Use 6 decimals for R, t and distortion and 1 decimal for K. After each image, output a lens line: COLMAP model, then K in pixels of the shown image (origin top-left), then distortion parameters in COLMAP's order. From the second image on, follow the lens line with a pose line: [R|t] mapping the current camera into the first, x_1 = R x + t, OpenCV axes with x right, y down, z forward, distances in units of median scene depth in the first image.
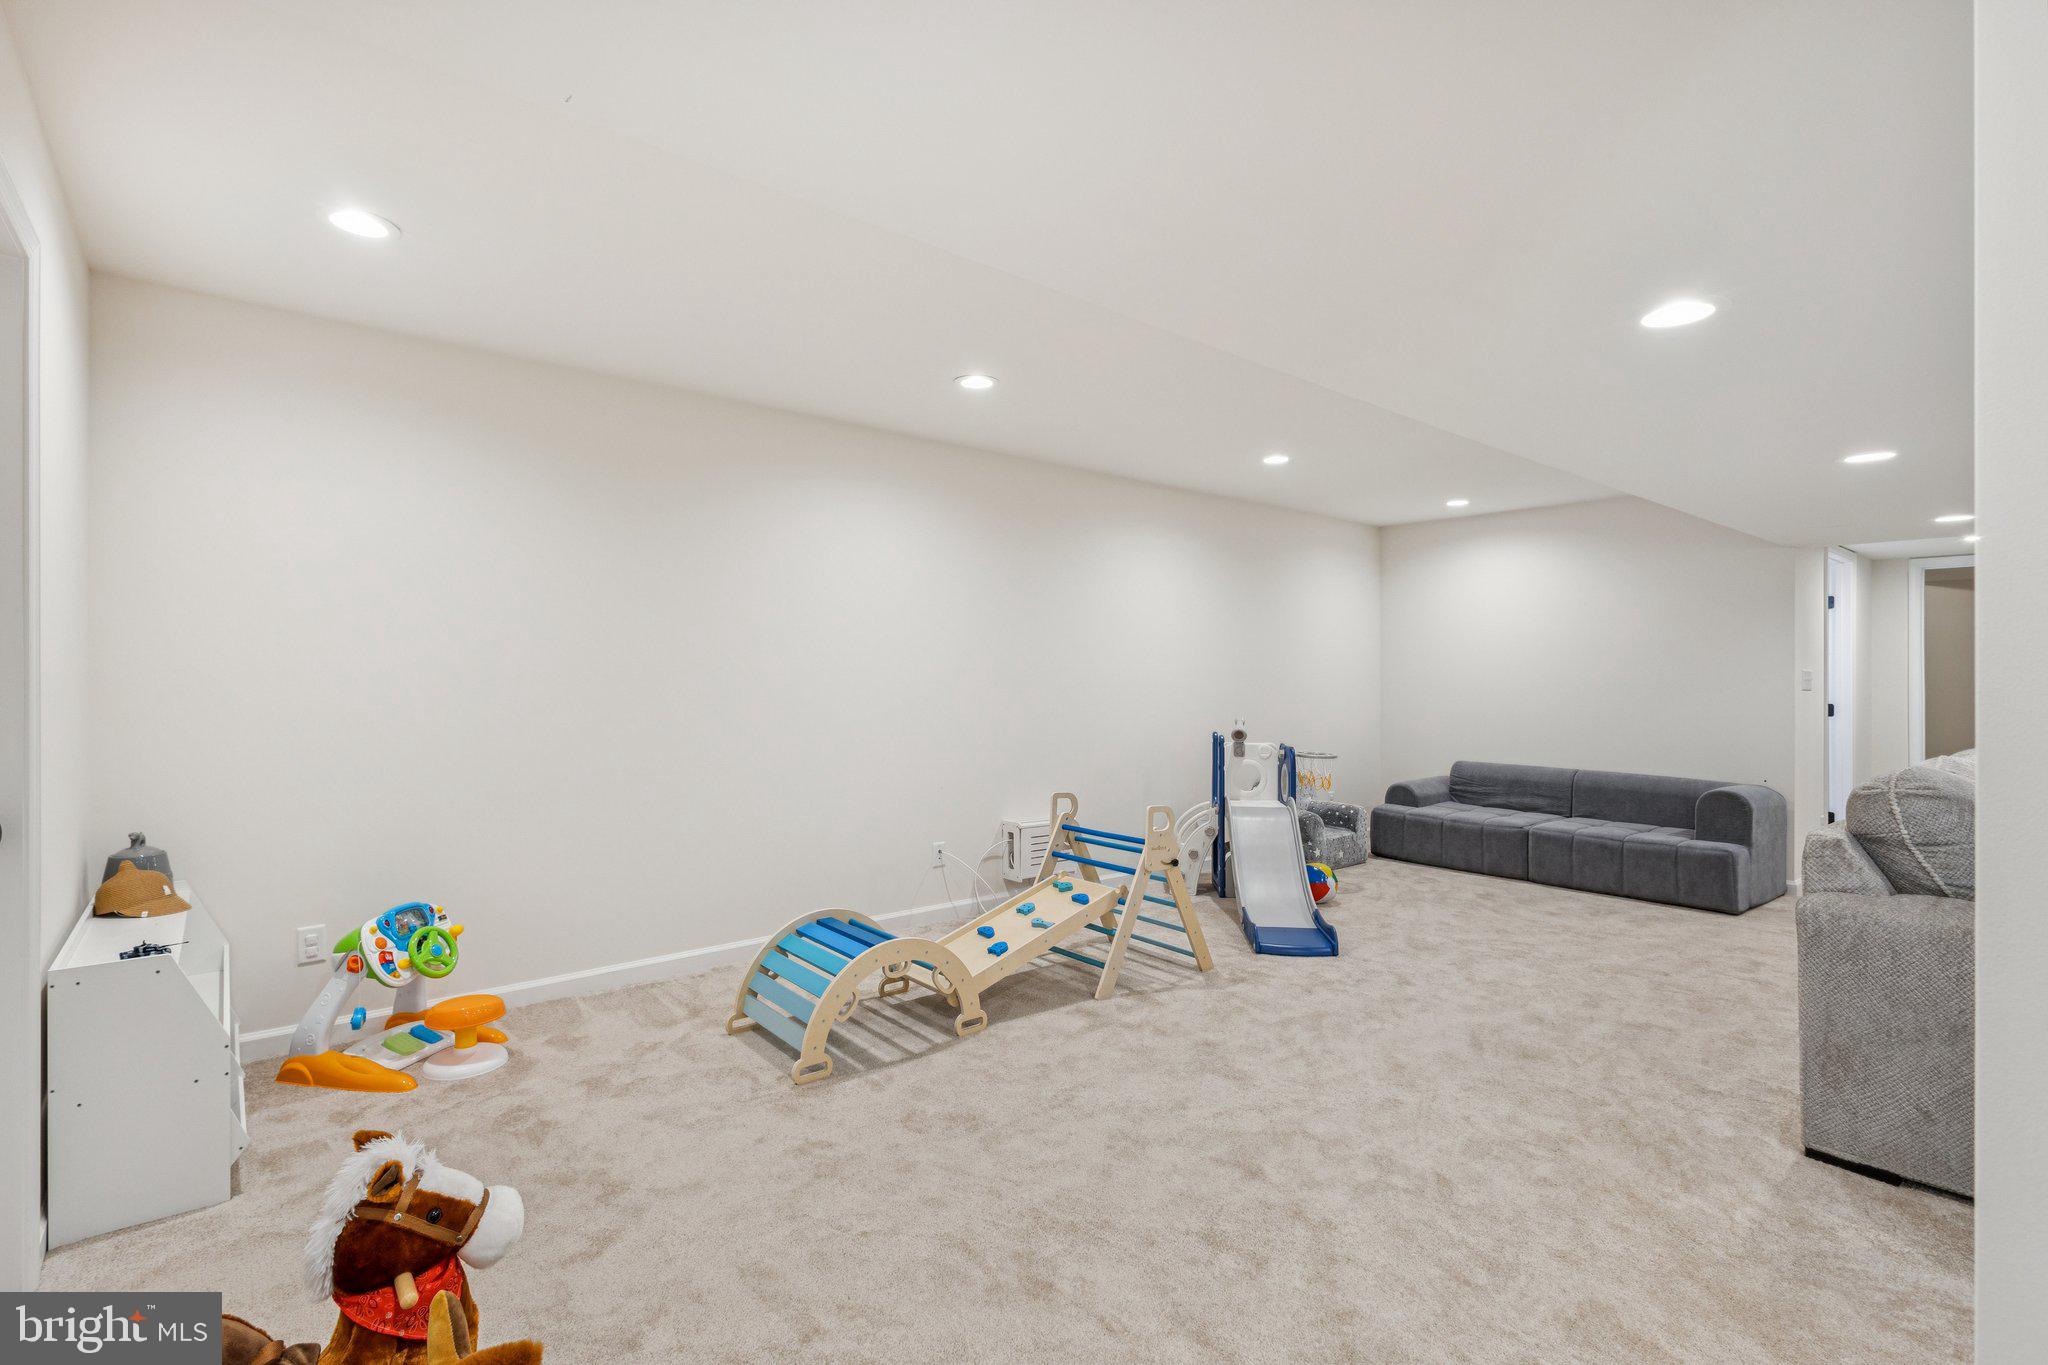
lens RADIAL K [[938.3, 0, 1032.0], [0, 938.3, 679.7], [0, 0, 1]] dist [0.021061, -0.006644]
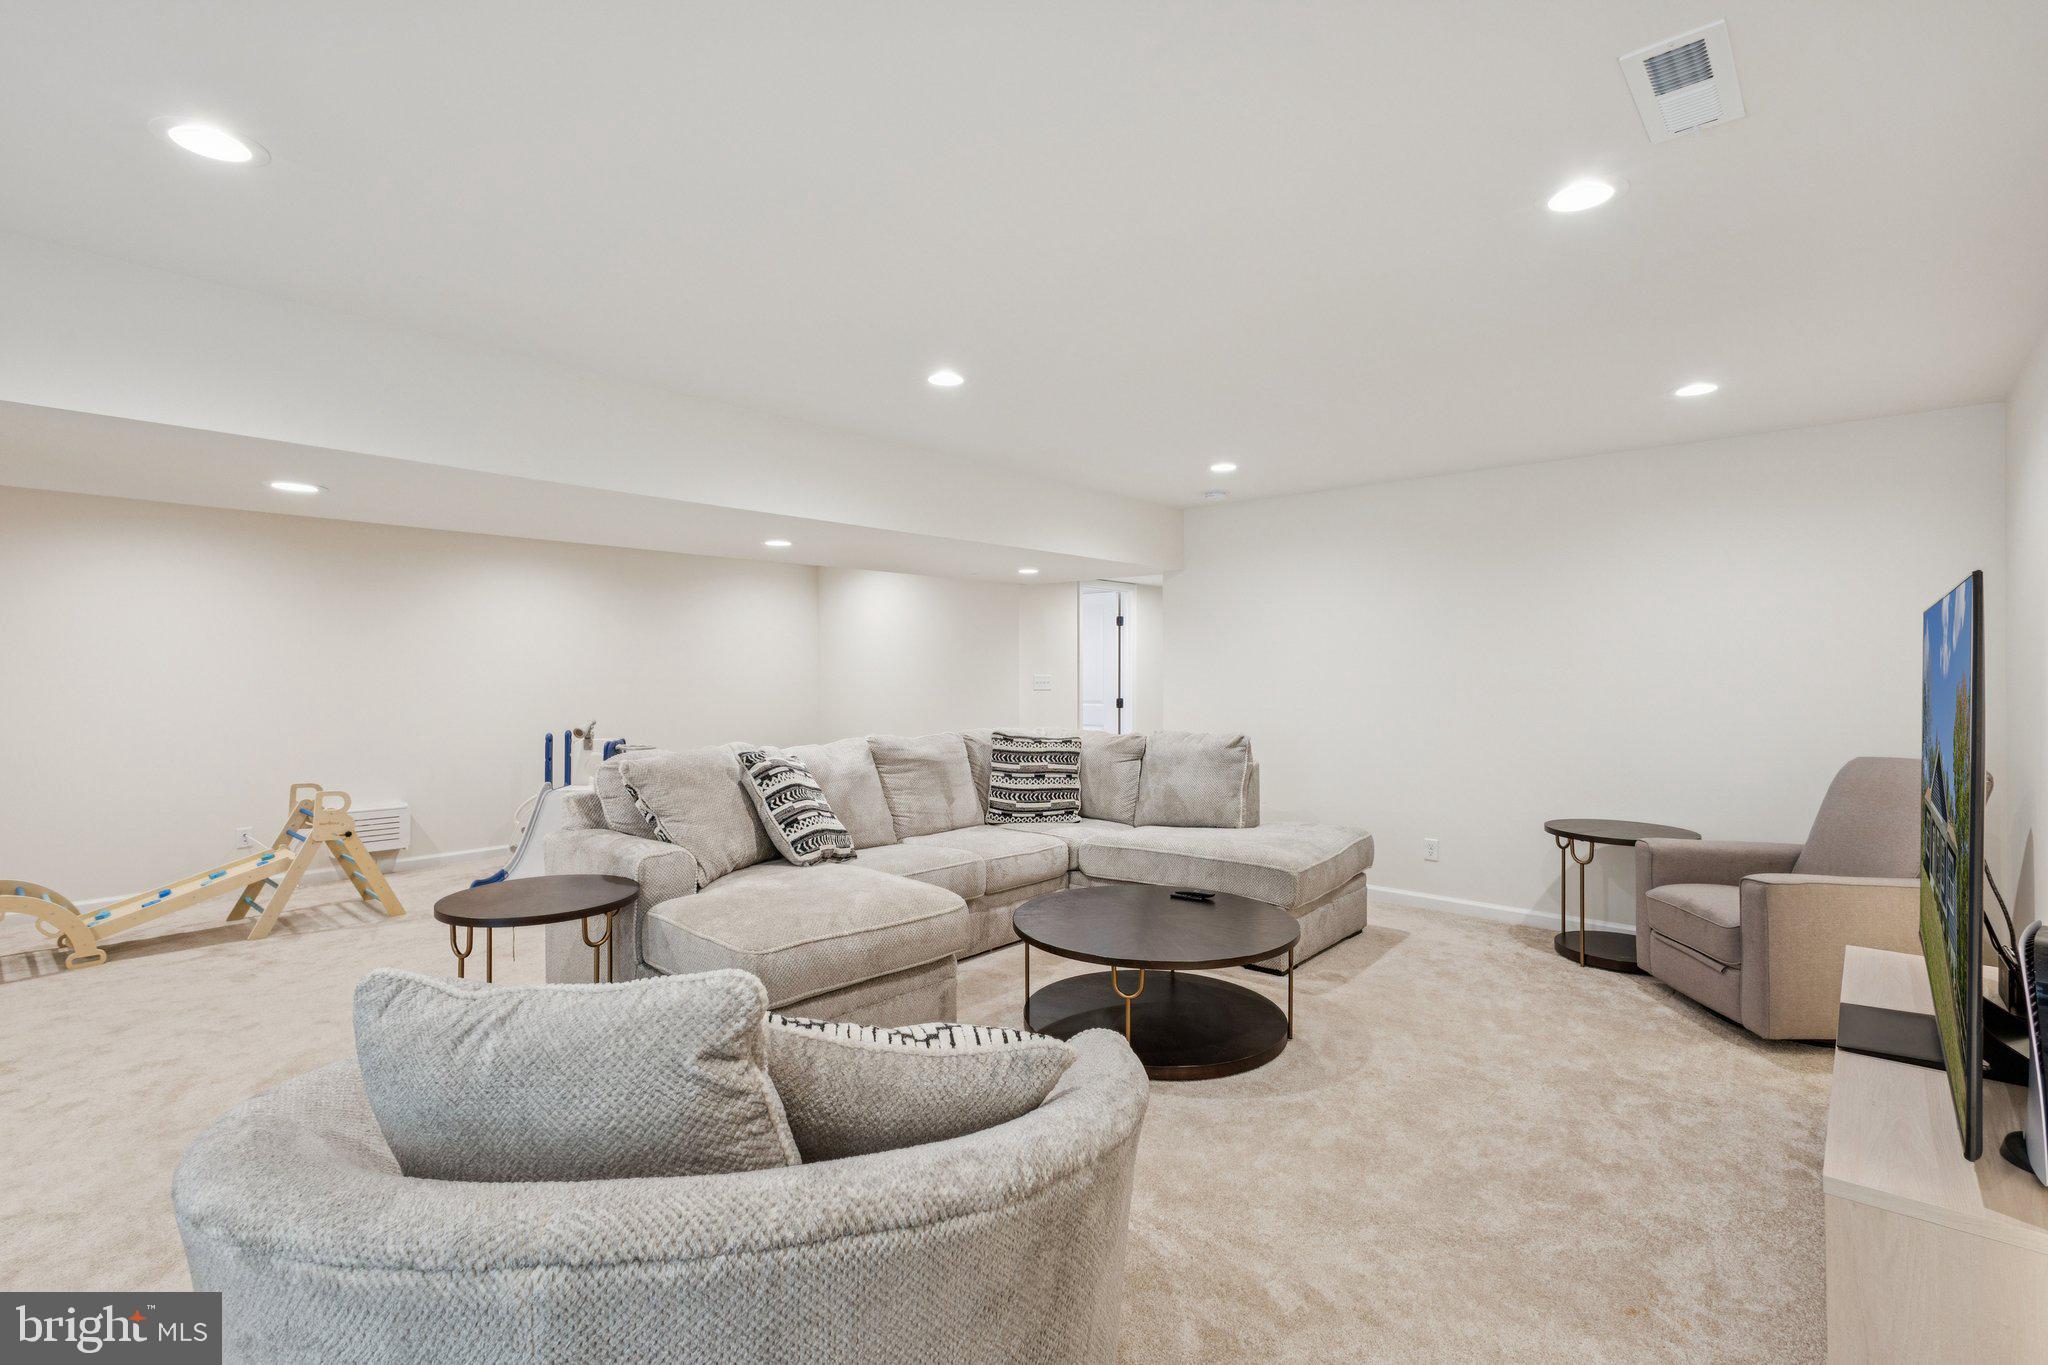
lens RADIAL K [[938.3, 0, 1029.5], [0, 938.3, 675.9], [0, 0, 1]] dist [0.021061, -0.006644]
pose [[0.986914, -0.008776, 0.161011, 0.980305], [0.008006, 0.999953, 0.005428, -0.027260], [-0.161051, -0.004068, 0.986938, -0.499985]]
